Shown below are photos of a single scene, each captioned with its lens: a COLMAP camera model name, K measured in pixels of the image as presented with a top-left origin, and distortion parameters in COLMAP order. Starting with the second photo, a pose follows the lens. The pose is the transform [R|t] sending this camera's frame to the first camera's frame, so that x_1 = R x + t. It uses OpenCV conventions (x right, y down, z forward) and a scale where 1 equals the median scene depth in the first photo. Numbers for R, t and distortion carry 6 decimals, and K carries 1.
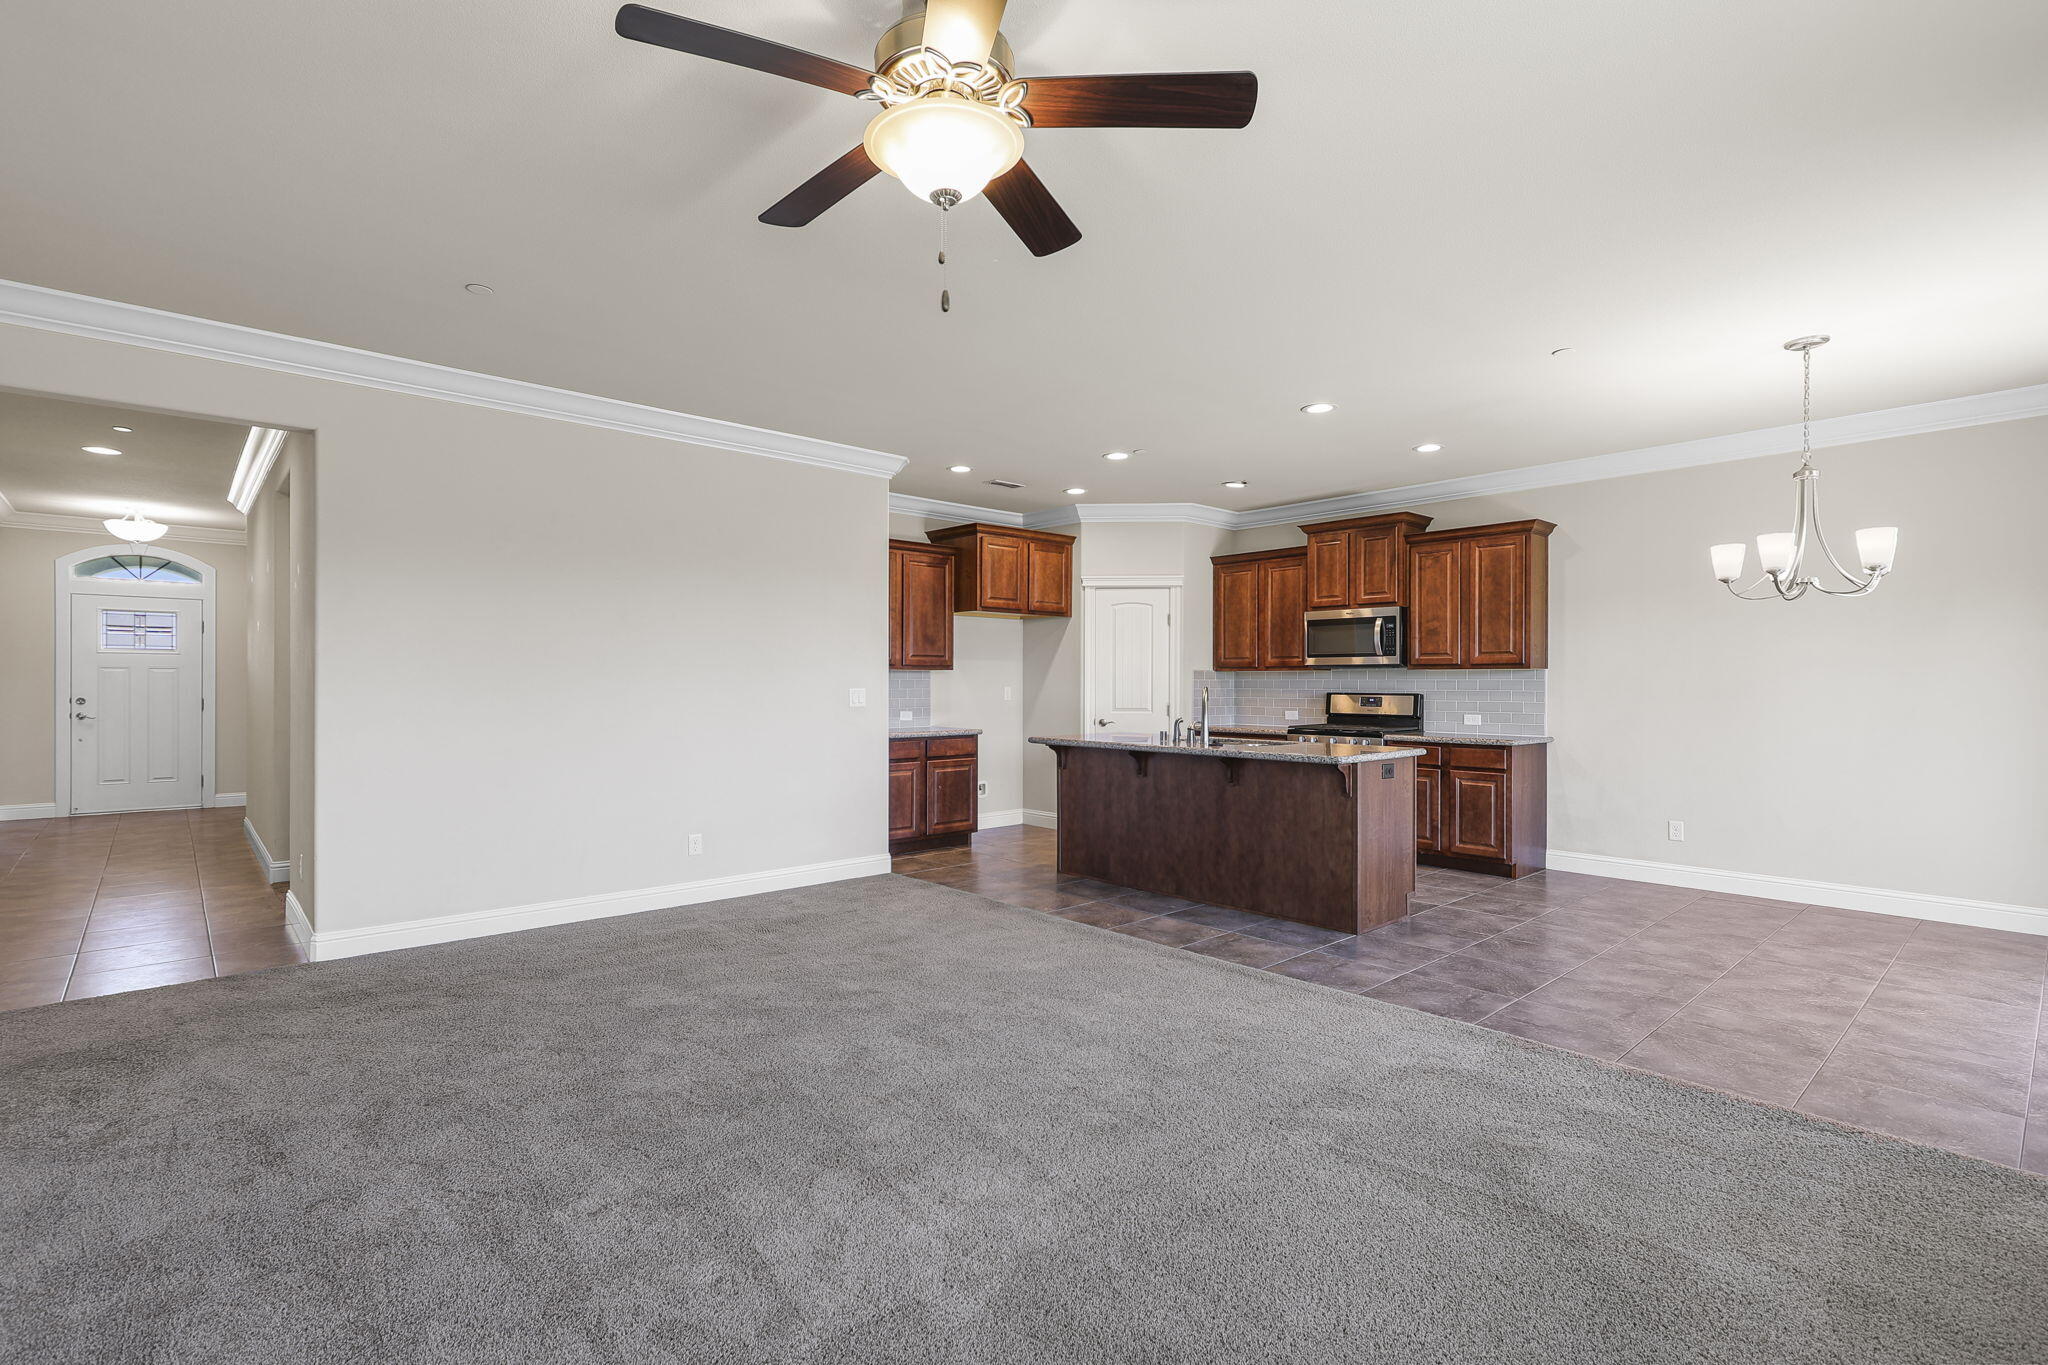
lens RADIAL K [[949.1, 0, 1013.0], [0, 949.1, 689.3], [0, 0, 1]] dist [0.001478, 0.000139]
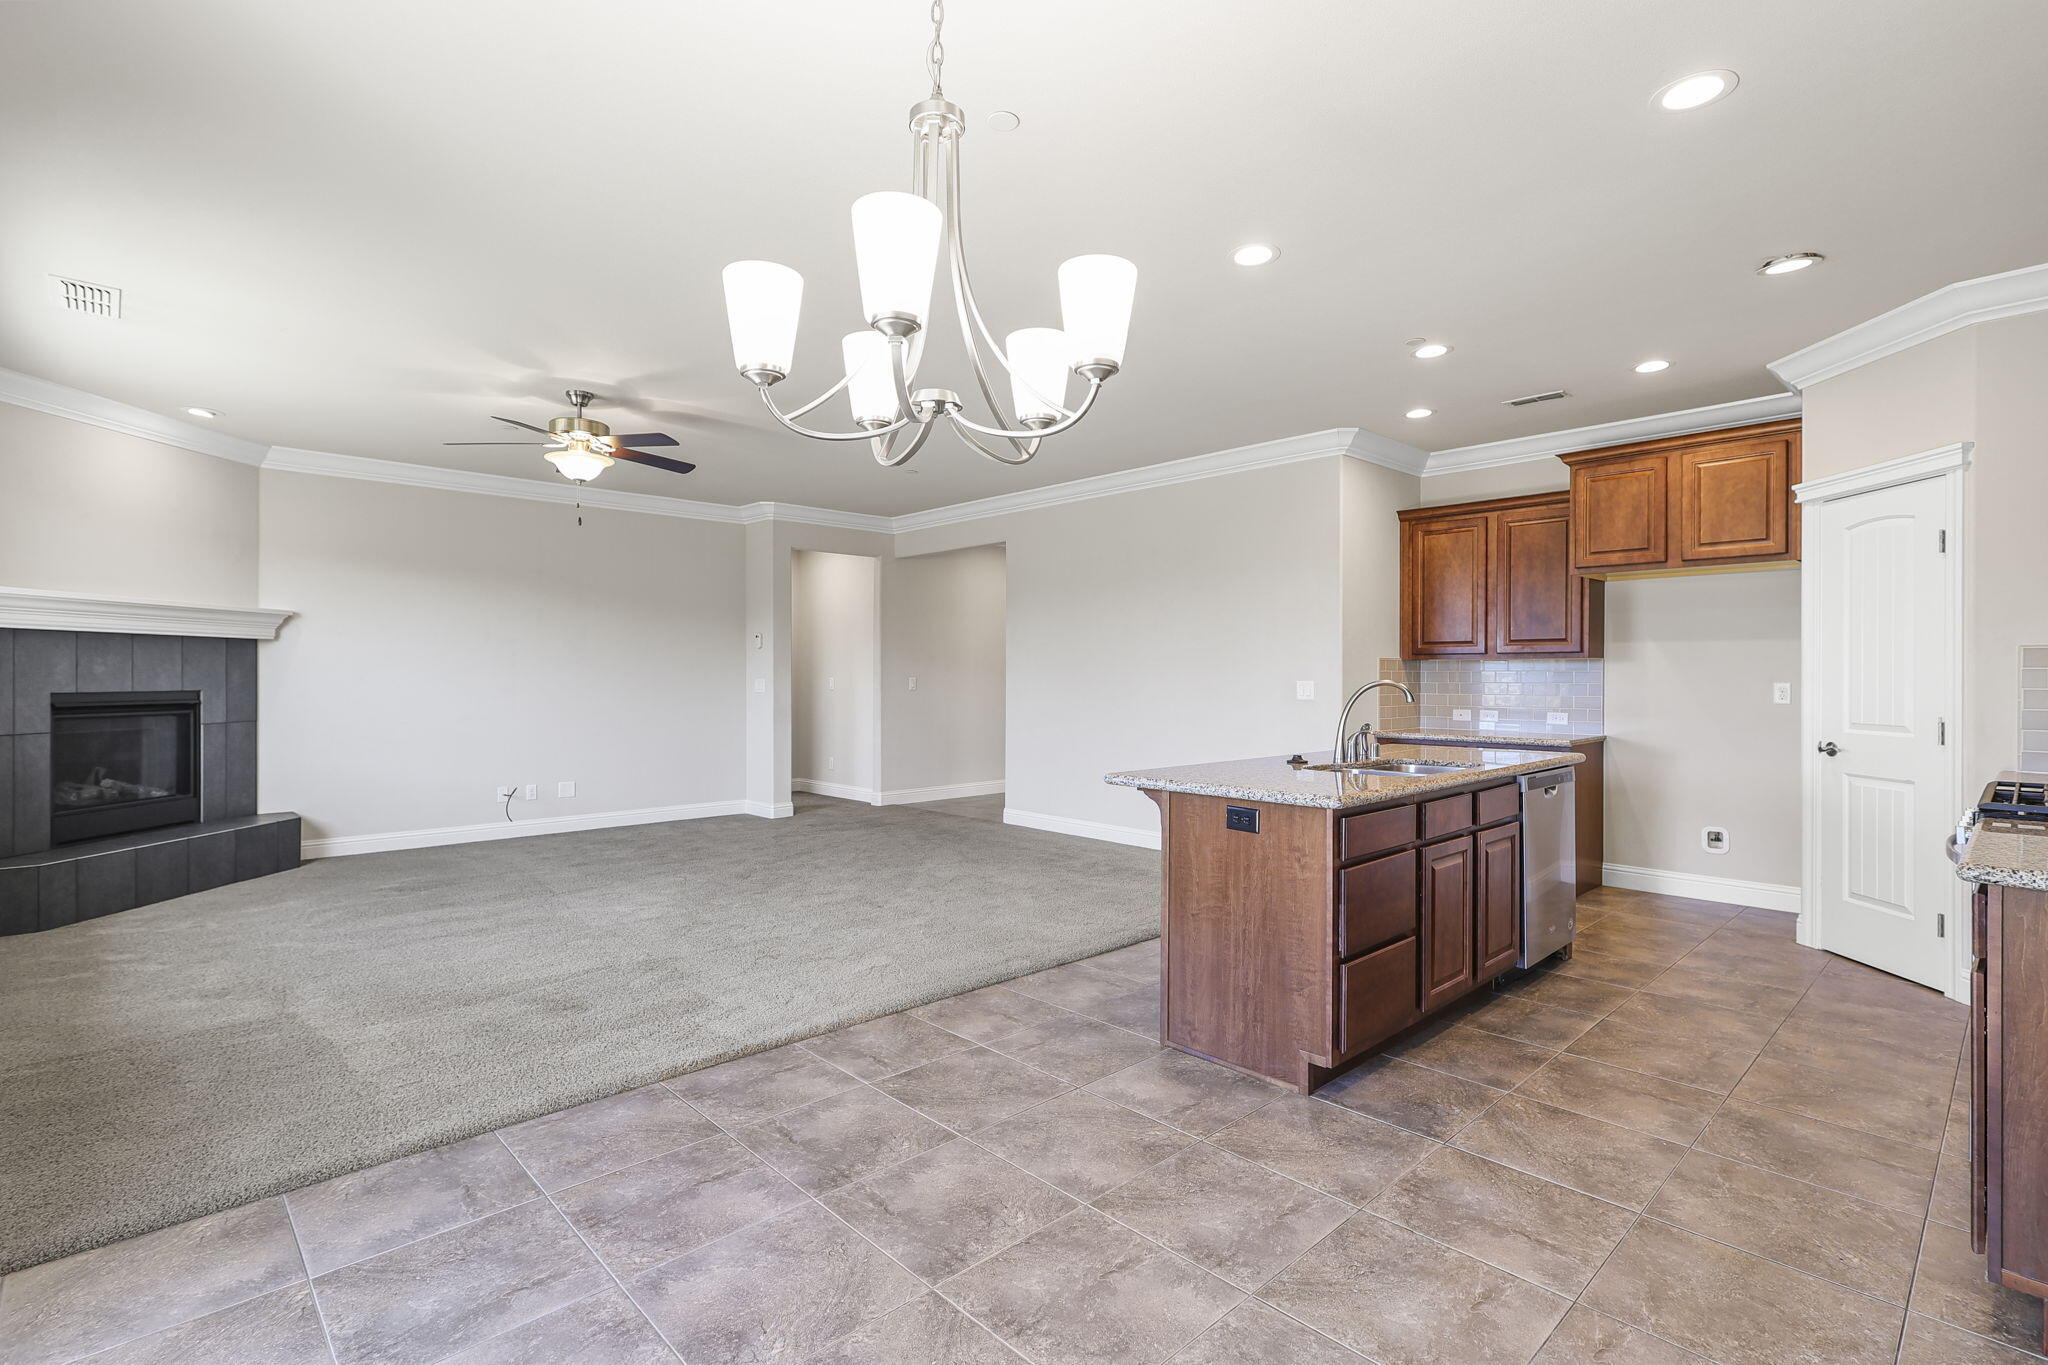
lens RADIAL K [[951.6, 0, 1020.7], [0, 951.6, 675.3], [0, 0, 1]] dist [0.002144, 0.000837]
pose [[0.028934, -0.003060, -0.999577, 0.711285], [-0.005599, 0.999979, -0.003223, -0.002176], [0.999566, 0.005689, 0.028917, 0.597257]]
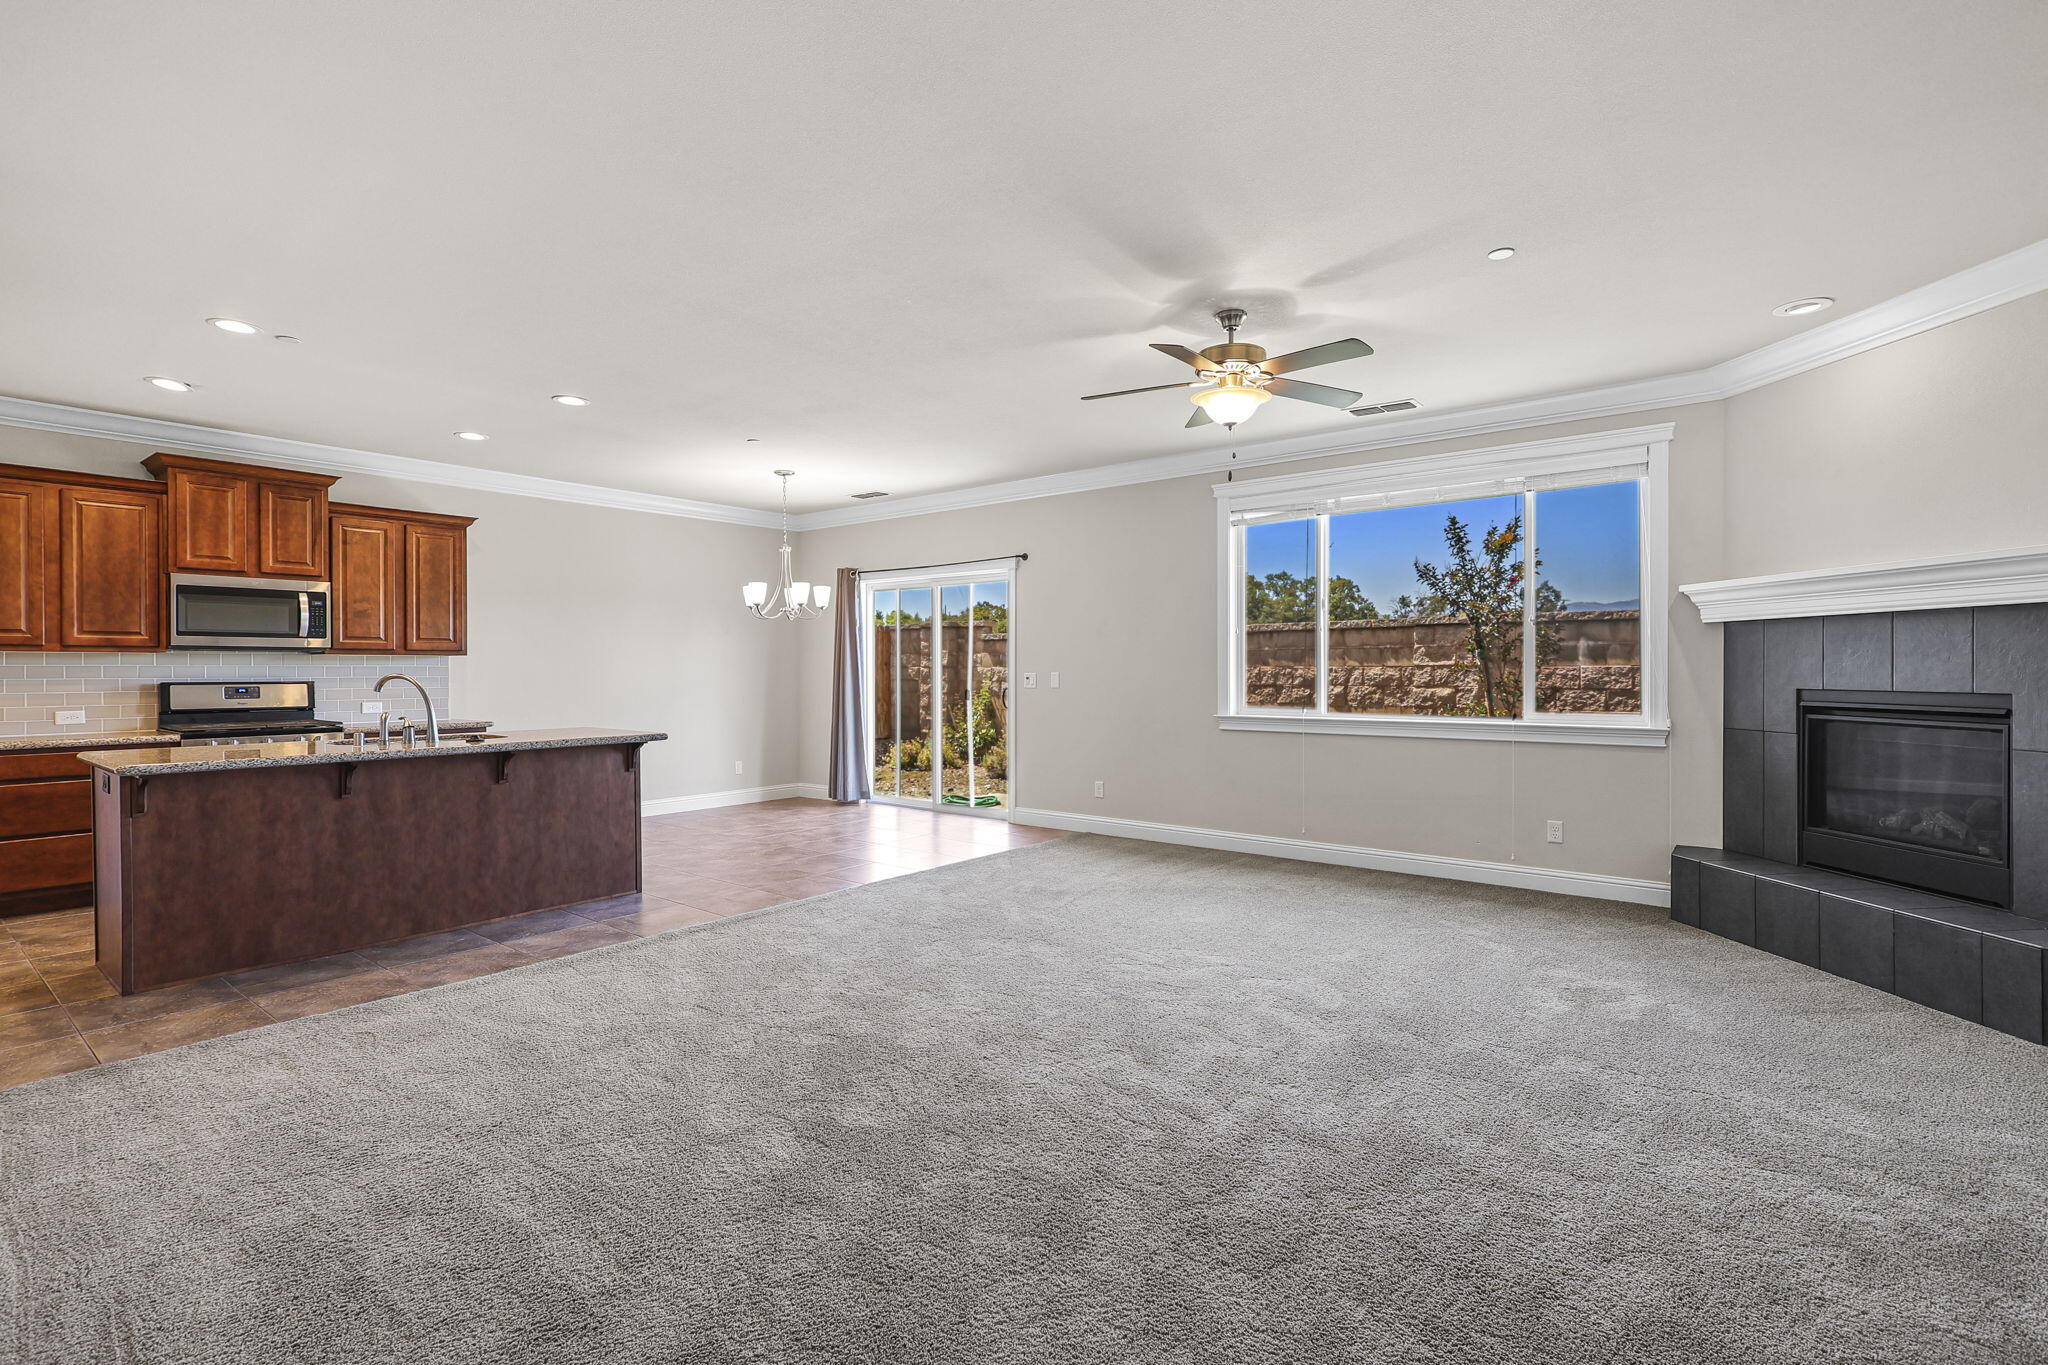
lens RADIAL K [[951.6, 0, 1020.7], [0, 951.6, 675.3], [0, 0, 1]] dist [0.002144, 0.000837]
pose [[-0.167083, -0.007831, 0.985912, -0.566435], [0.005885, 0.999943, 0.008940, -0.005137], [-0.985925, 0.007296, -0.167028, 0.504824]]
